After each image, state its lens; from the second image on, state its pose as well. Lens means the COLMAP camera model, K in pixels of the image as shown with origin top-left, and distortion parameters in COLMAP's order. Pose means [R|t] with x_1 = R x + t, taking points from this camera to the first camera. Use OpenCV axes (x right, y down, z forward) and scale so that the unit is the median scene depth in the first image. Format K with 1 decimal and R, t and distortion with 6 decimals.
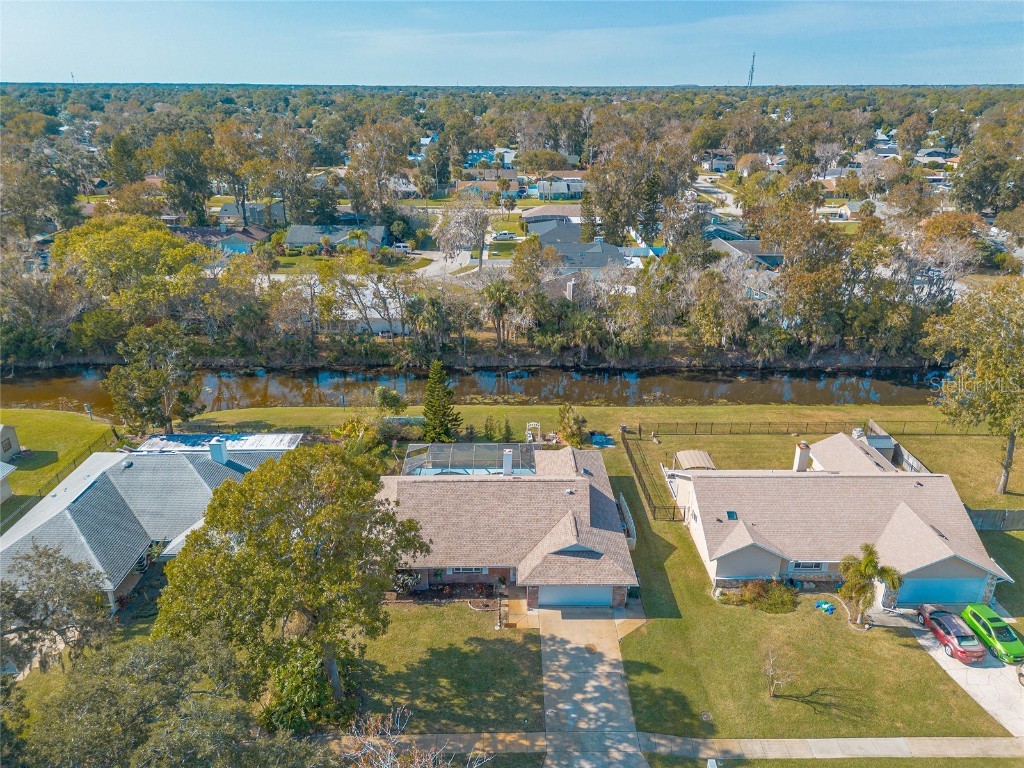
lens RADIAL K [[729.2, 0, 505.4], [0, 729.2, 383.5], [0, 0, 1]] dist [0.085279, -0.075530]
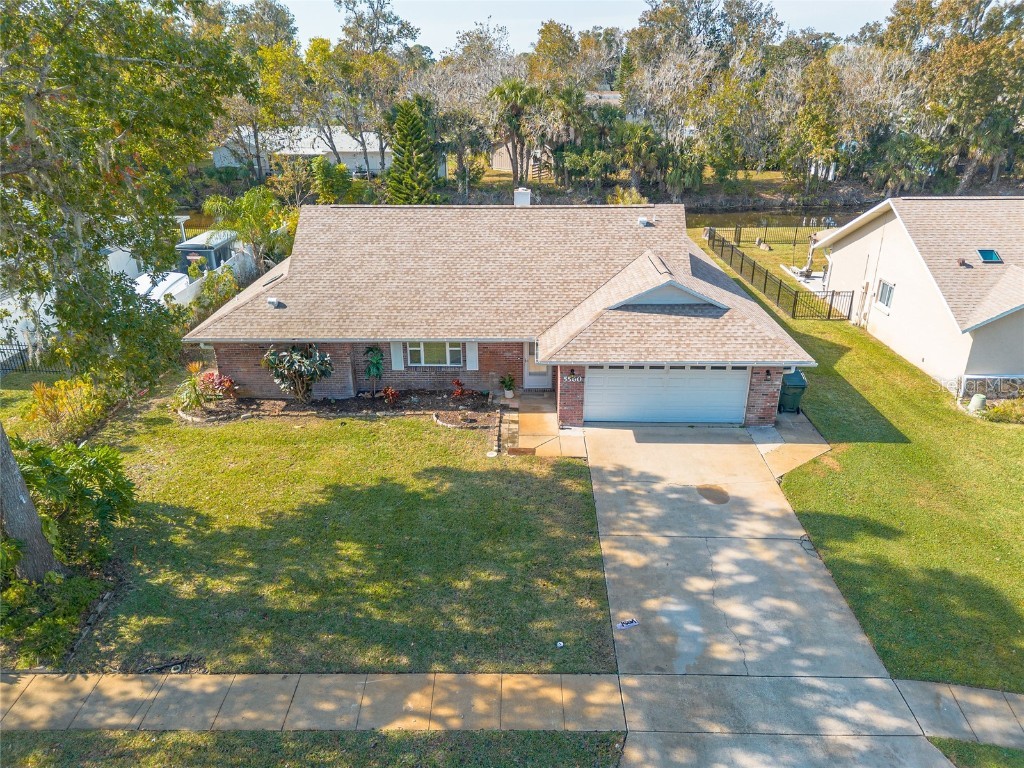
lens RADIAL K [[732.2, 0, 512.0], [0, 732.2, 384.0], [0, 0, 1]] dist [0.081907, -0.082663]
pose [[0.999743, 0.005382, -0.022015, 0.010177], [-0.005148, 0.999930, 0.010636, 0.279236], [0.022071, -0.010520, 0.999701, 0.546693]]
